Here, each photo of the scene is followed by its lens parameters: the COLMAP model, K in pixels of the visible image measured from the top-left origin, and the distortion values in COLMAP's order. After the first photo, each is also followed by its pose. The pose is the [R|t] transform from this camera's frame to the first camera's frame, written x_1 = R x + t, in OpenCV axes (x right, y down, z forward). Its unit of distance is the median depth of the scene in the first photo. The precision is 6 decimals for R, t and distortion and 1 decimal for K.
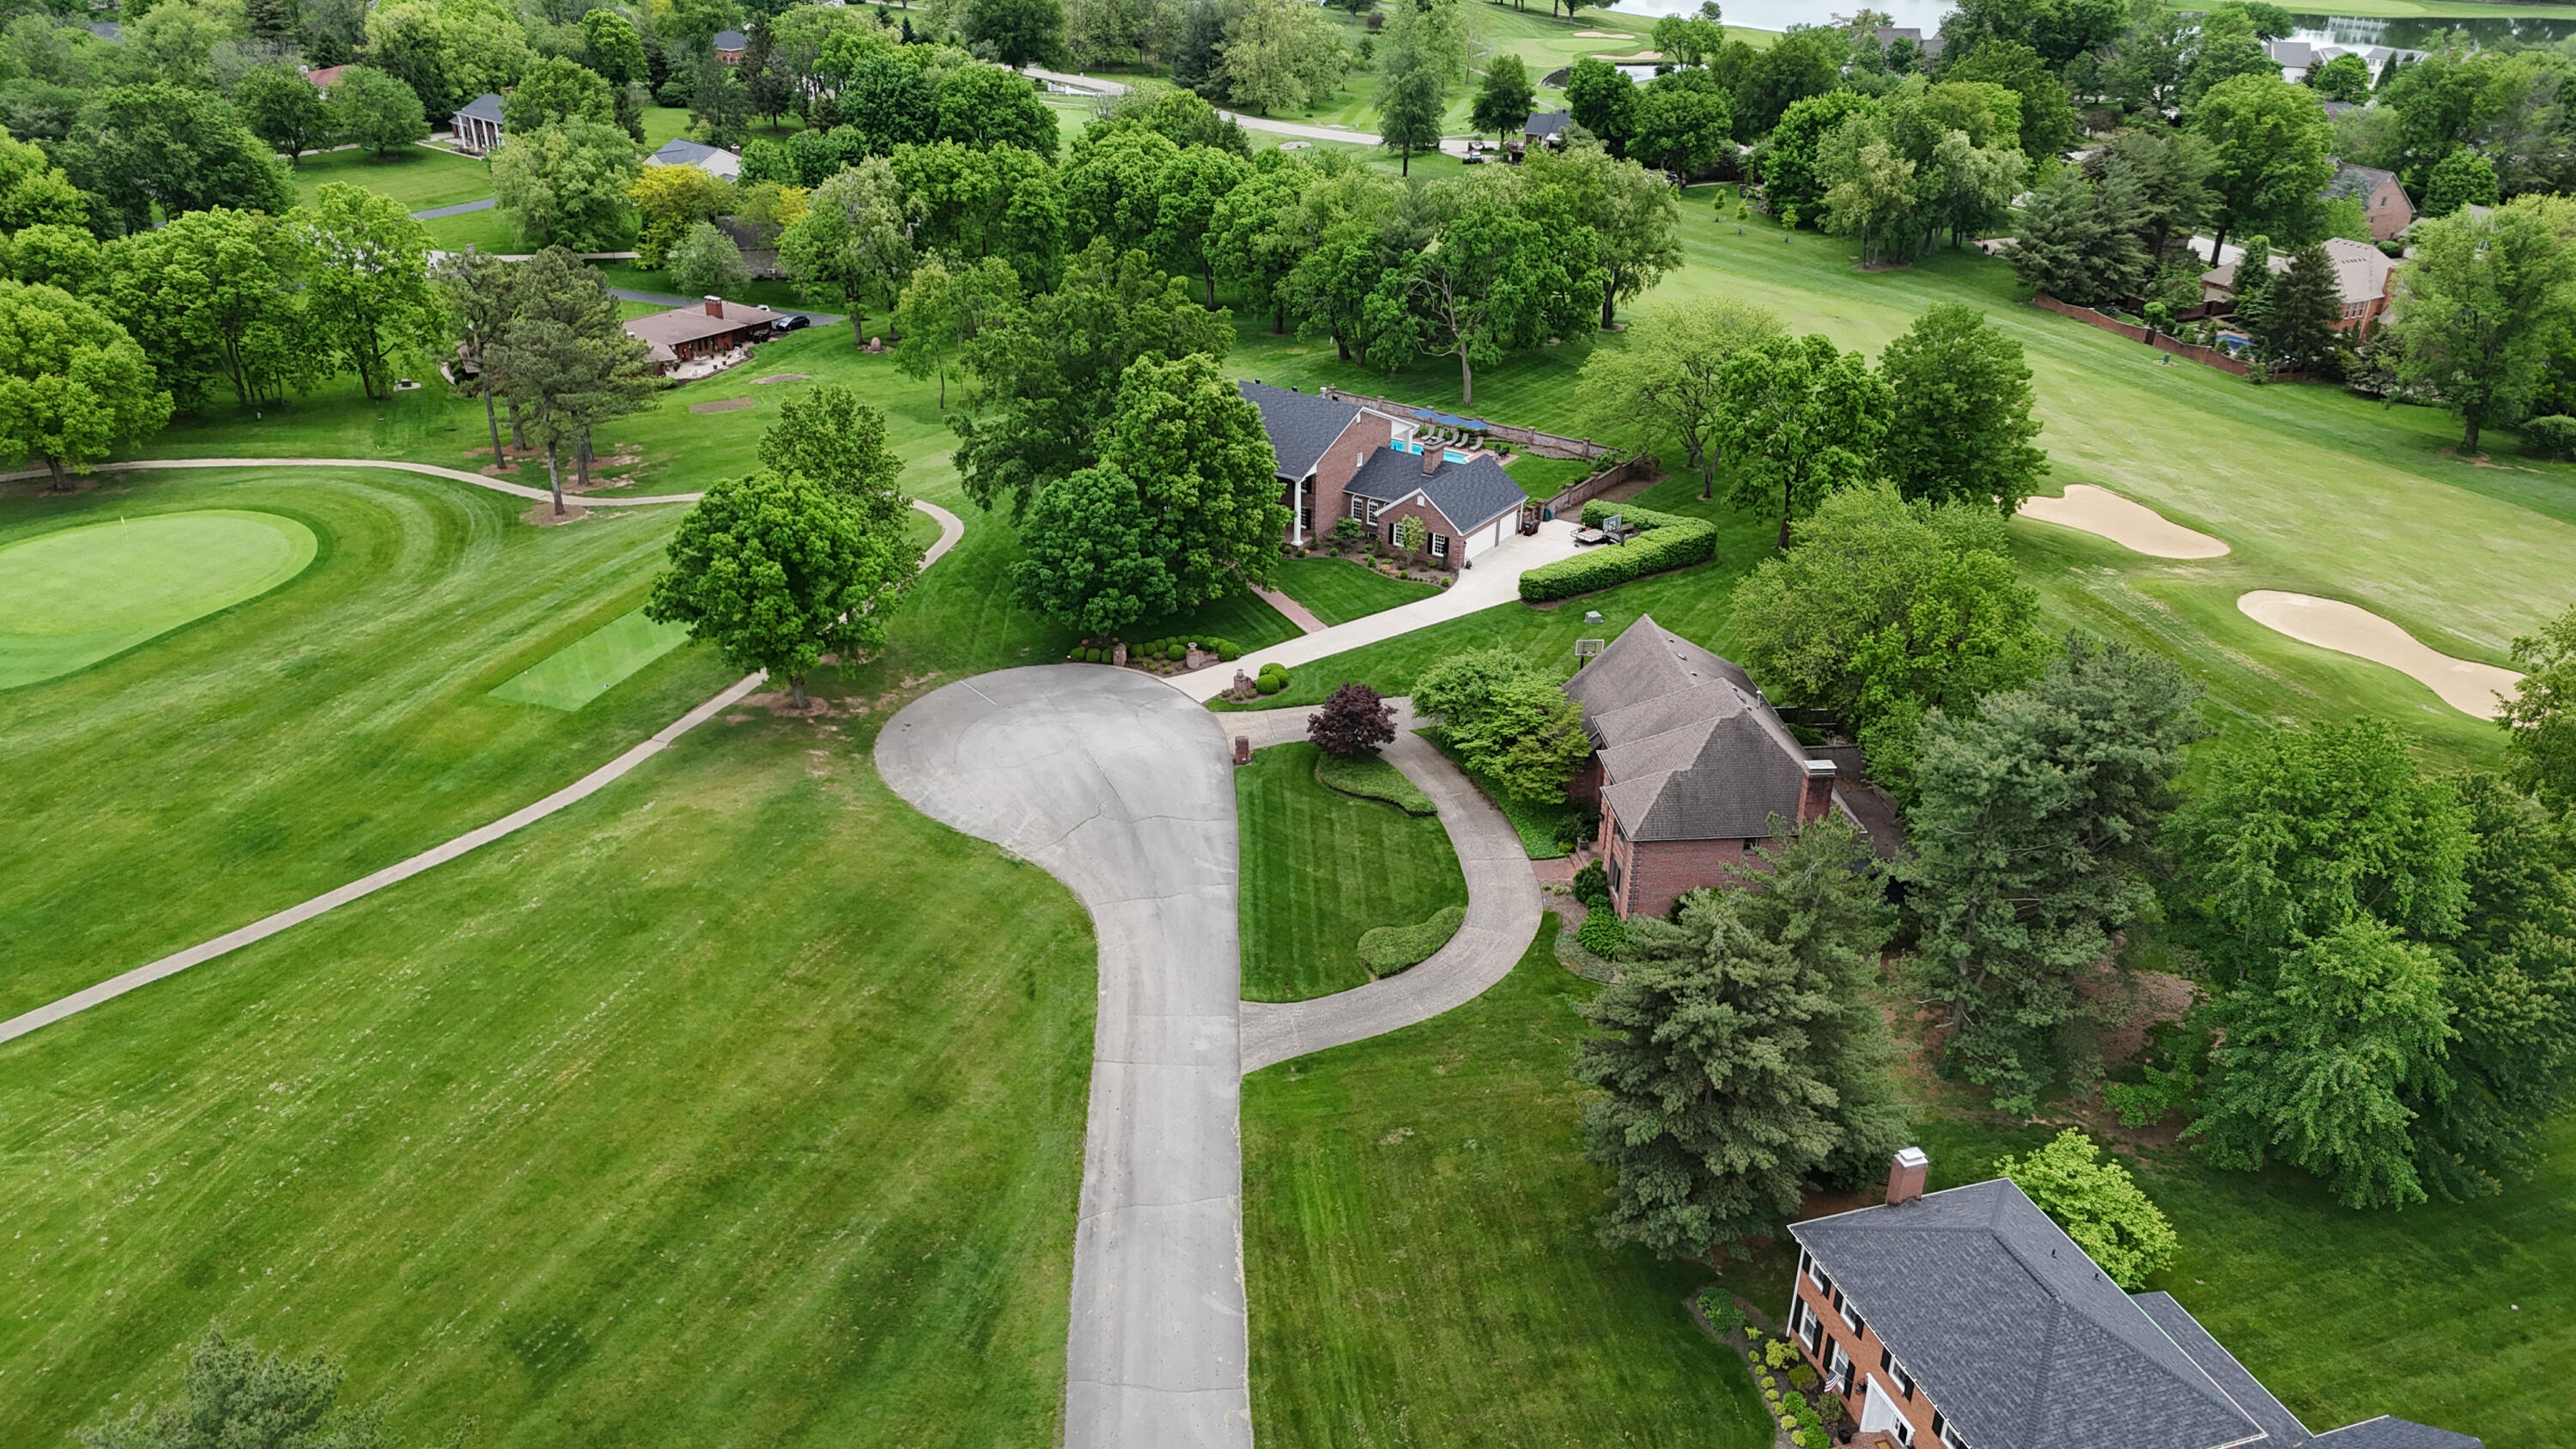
lens RADIAL K [[1891.0, 0, 1293.4], [0, 1891.0, 727.9], [0, 0, 1]] dist [0.063284, -0.066283]
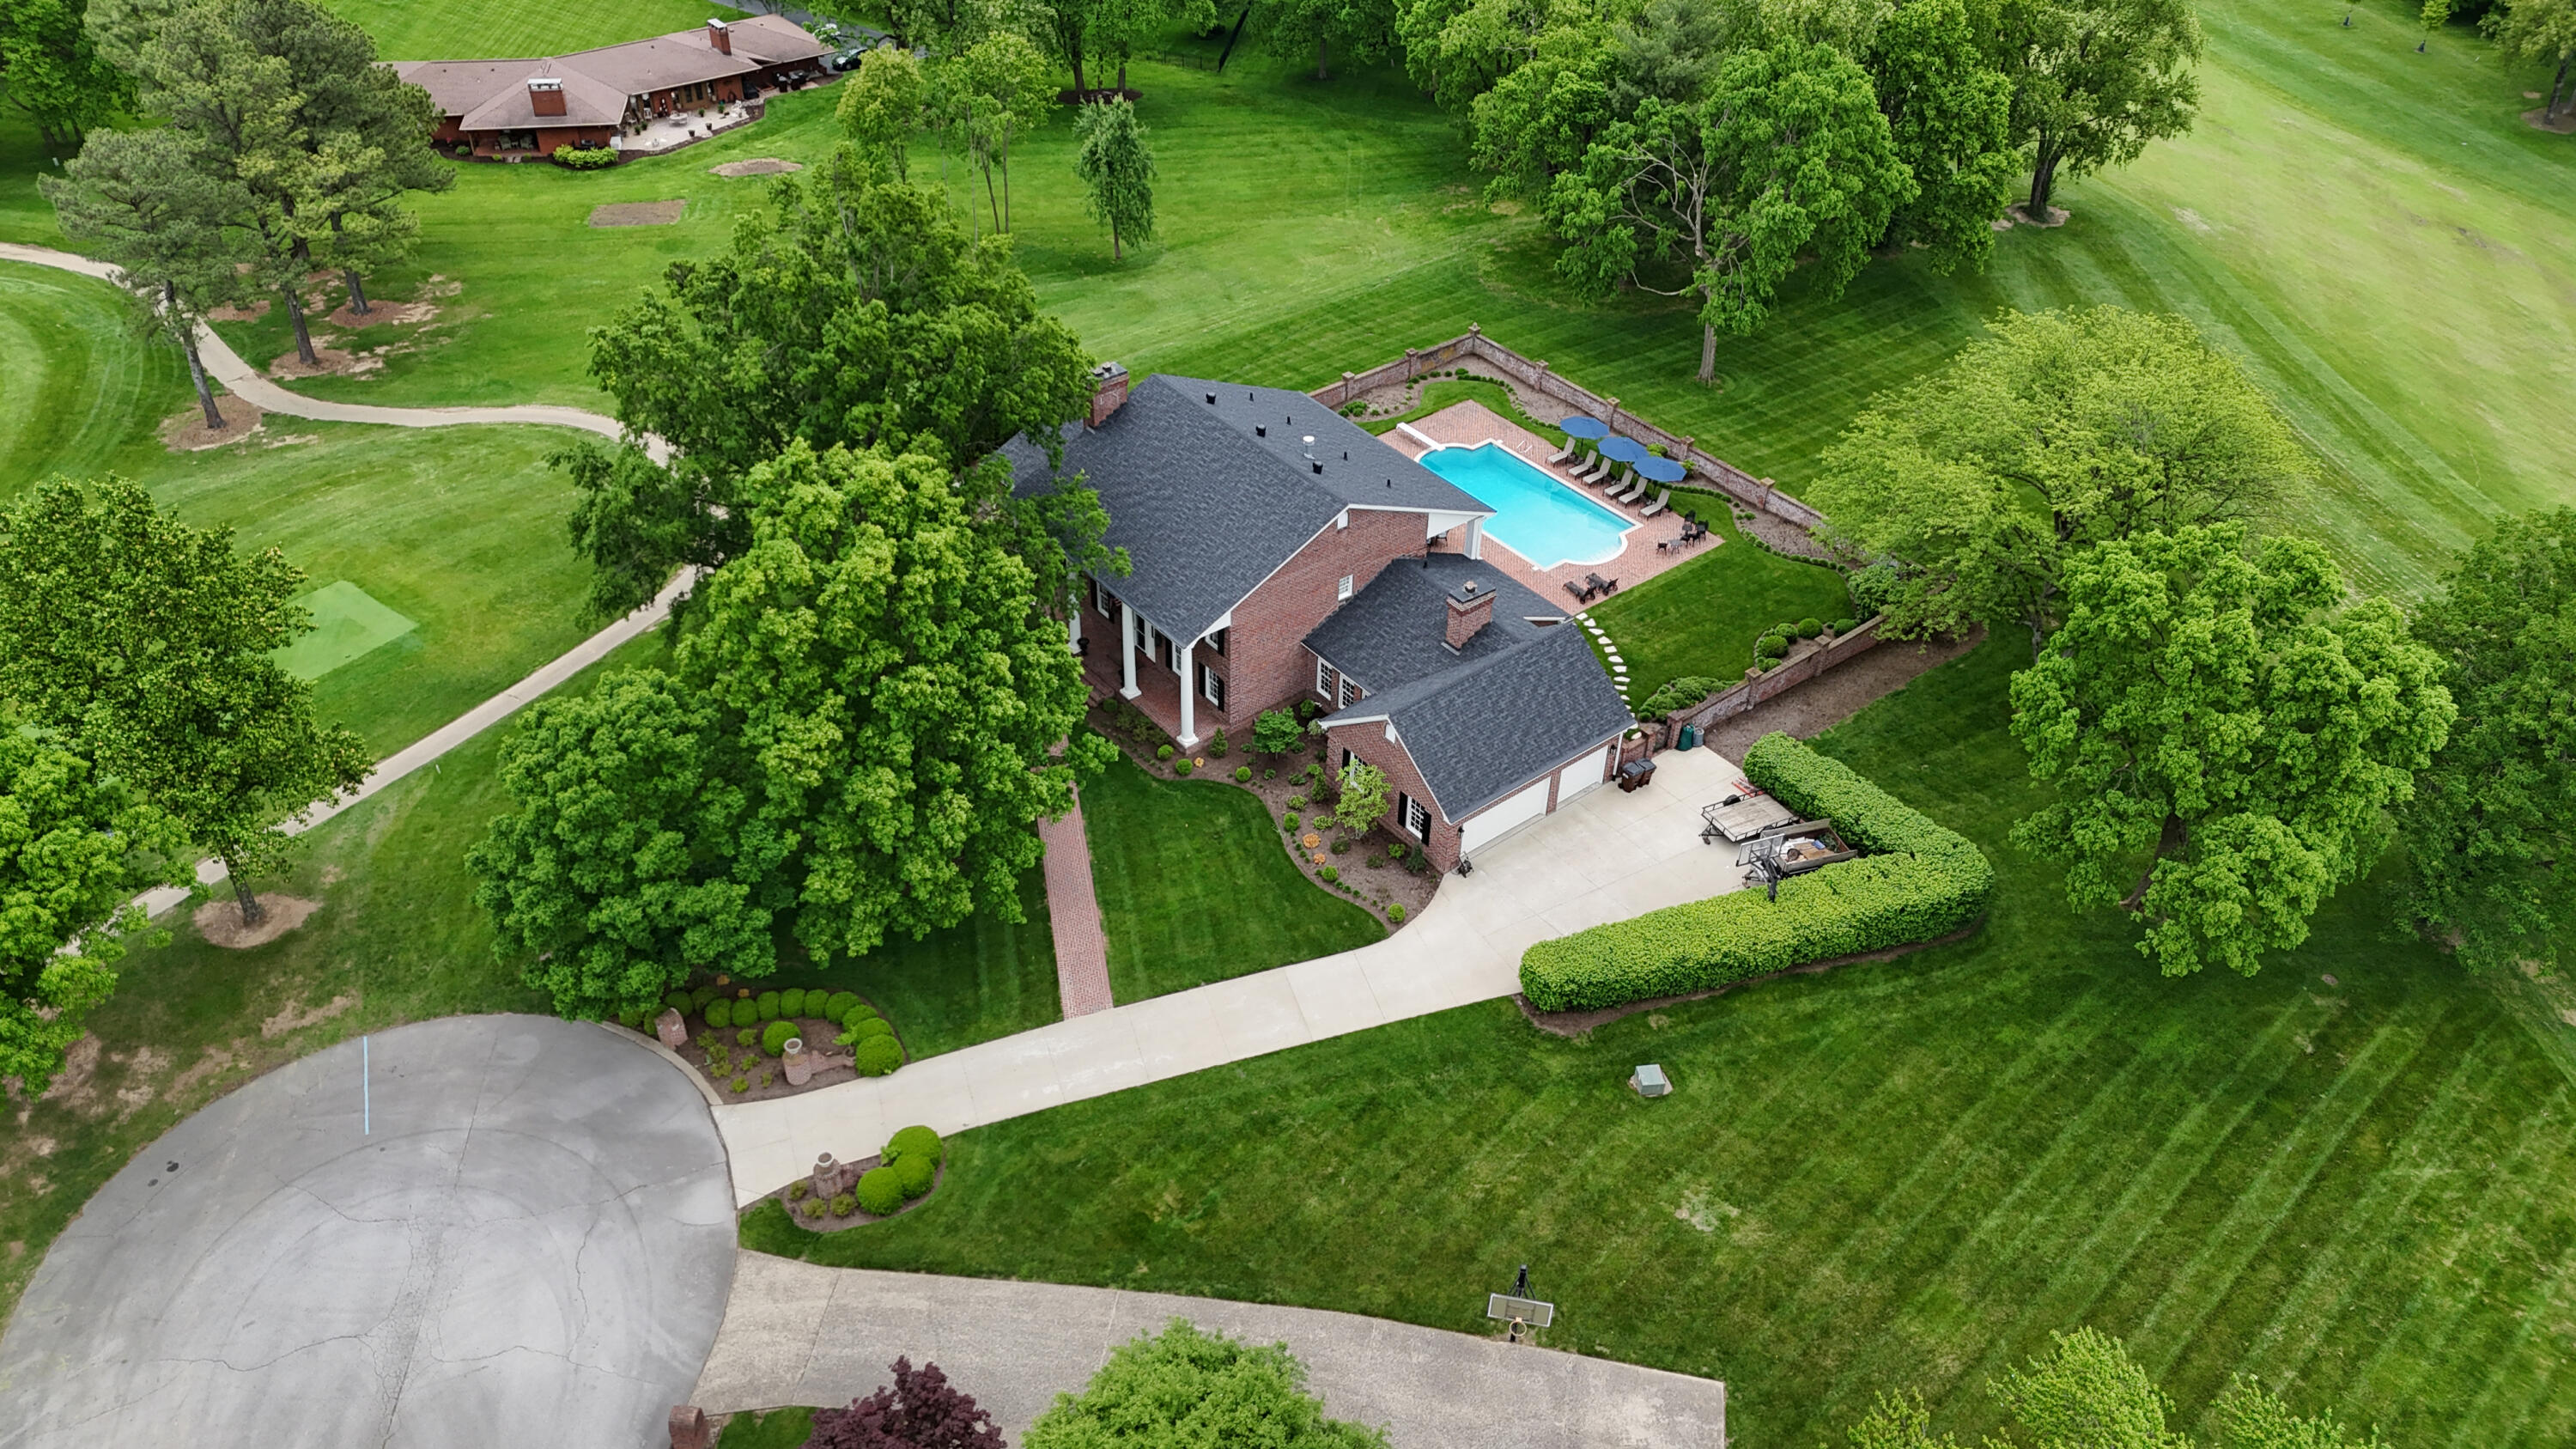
lens RADIAL K [[1891.0, 0, 1288.1], [0, 1891.0, 714.9], [0, 0, 1]] dist [0.063284, -0.066283]
pose [[0.957851, 0.179546, -0.224241, 0.146424], [-0.133587, 0.969472, 0.205618, -0.214400], [0.254313, -0.166996, 0.952595, 0.476223]]
